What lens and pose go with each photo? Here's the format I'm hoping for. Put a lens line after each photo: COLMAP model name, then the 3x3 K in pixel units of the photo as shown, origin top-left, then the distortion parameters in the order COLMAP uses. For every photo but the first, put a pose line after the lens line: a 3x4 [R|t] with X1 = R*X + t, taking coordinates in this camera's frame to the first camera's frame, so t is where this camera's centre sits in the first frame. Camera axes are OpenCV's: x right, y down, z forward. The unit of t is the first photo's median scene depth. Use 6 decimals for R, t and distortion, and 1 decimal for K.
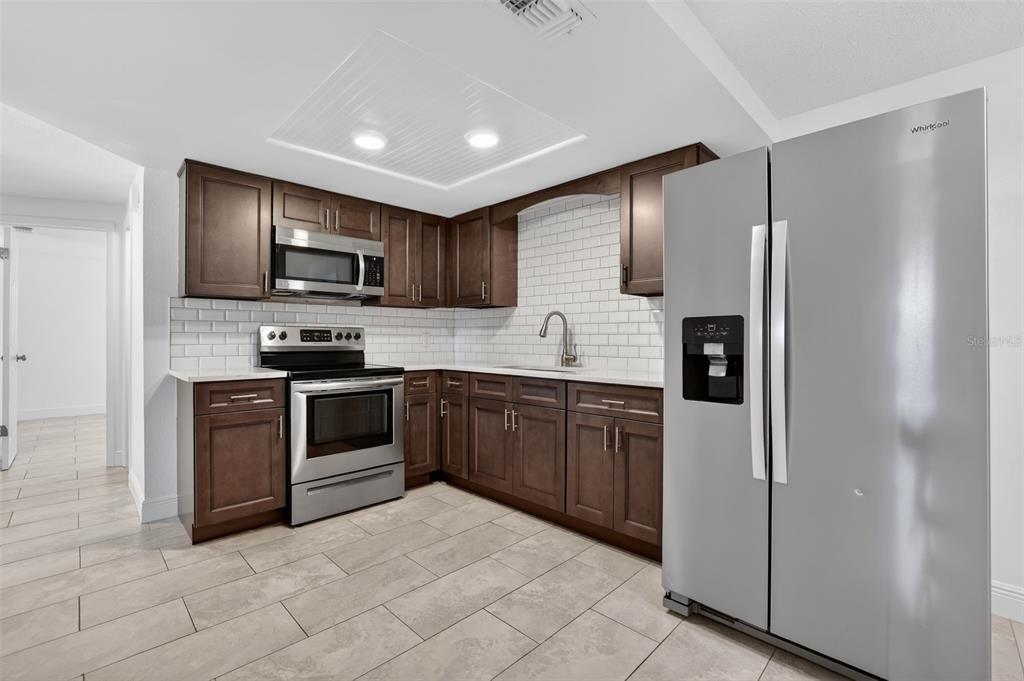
lens RADIAL K [[442.6, 0, 503.5], [0, 442.6, 339.4], [0, 0, 1]] dist [-0.045132, 0.013915]
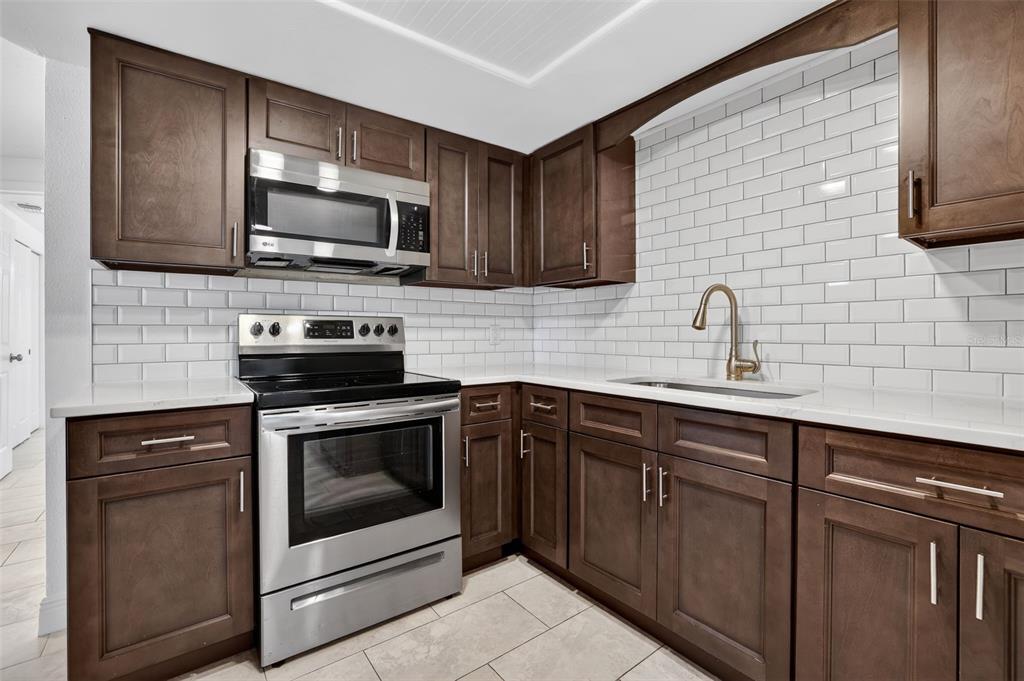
lens RADIAL K [[442.6, 0, 503.5], [0, 442.6, 339.4], [0, 0, 1]] dist [-0.045132, 0.013915]
pose [[0.989606, -0.002034, -0.143793, -0.085482], [0.003864, 0.999915, 0.012448, -0.000475], [0.143755, -0.012874, 0.989530, 0.438715]]
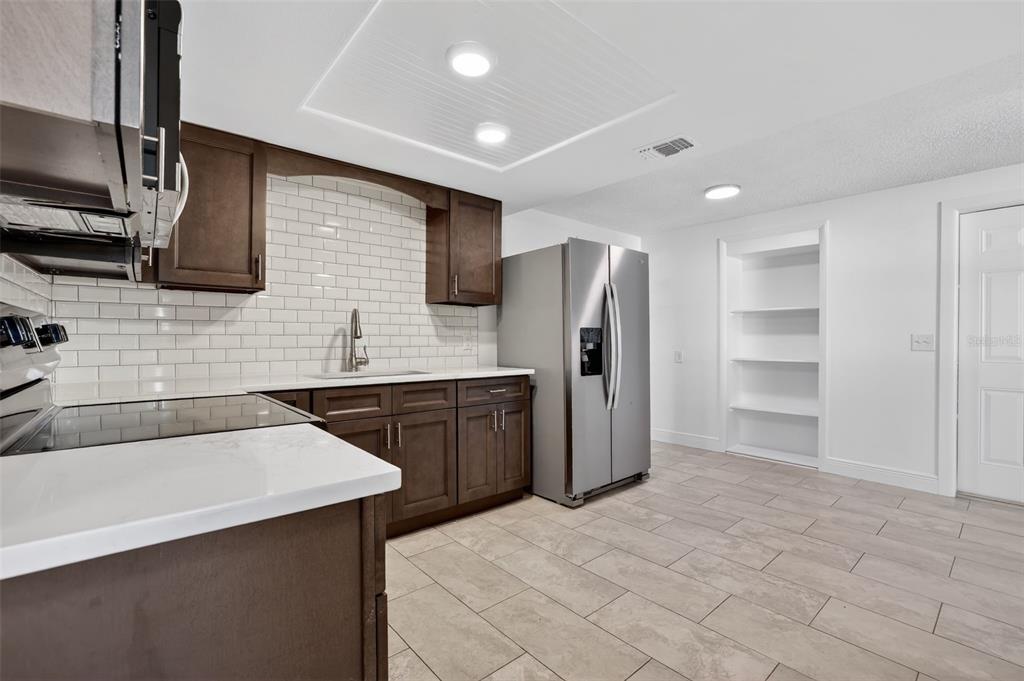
lens RADIAL K [[442.6, 0, 503.5], [0, 442.6, 339.4], [0, 0, 1]] dist [-0.045132, 0.013915]
pose [[0.087448, -0.002002, 0.996167, -0.795935], [-0.000494, 0.999998, 0.002053, -0.005686], [-0.996169, -0.000672, 0.087446, 0.695424]]
